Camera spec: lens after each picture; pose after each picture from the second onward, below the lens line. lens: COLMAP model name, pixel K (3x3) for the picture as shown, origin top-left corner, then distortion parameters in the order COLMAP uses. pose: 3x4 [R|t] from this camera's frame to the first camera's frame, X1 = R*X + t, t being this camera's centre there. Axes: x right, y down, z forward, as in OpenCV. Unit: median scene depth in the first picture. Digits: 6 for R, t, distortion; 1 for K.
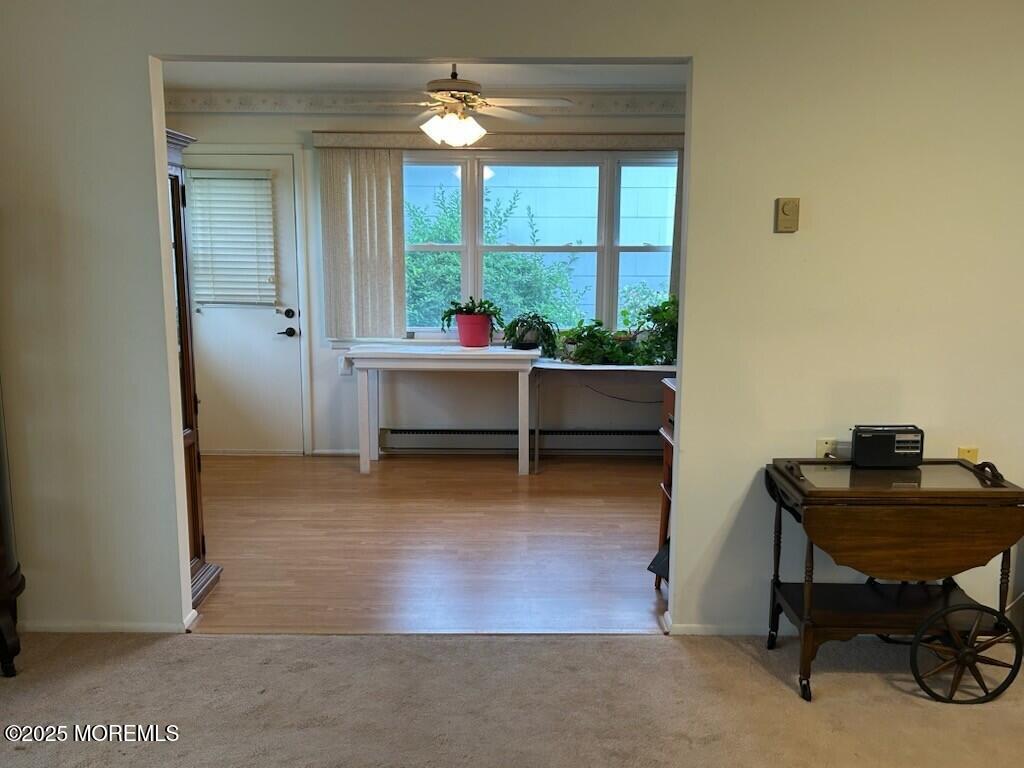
lens RADIAL K [[885.8, 0, 511.5], [0, 885.8, 406.7], [0, 0, 1]] dist [0.095442, -0.199440]
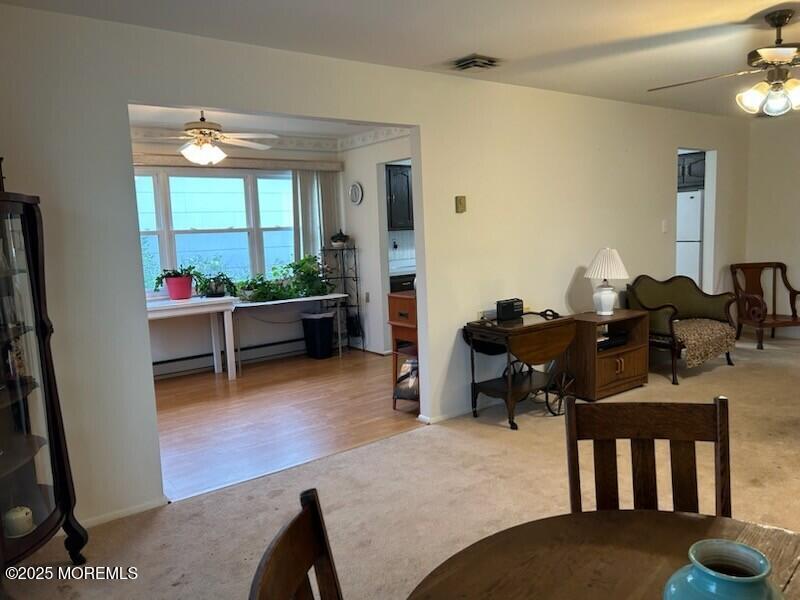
lens RADIAL K [[607.7, 0, 402.7], [0, 607.7, 300.6], [0, 0, 1]] dist [0.095473, -0.120080]
pose [[0.787790, -0.109412, 0.606148, -0.377926], [0.150543, 0.988453, -0.017236, 0.006022], [-0.597263, 0.104829, 0.795165, -0.010636]]
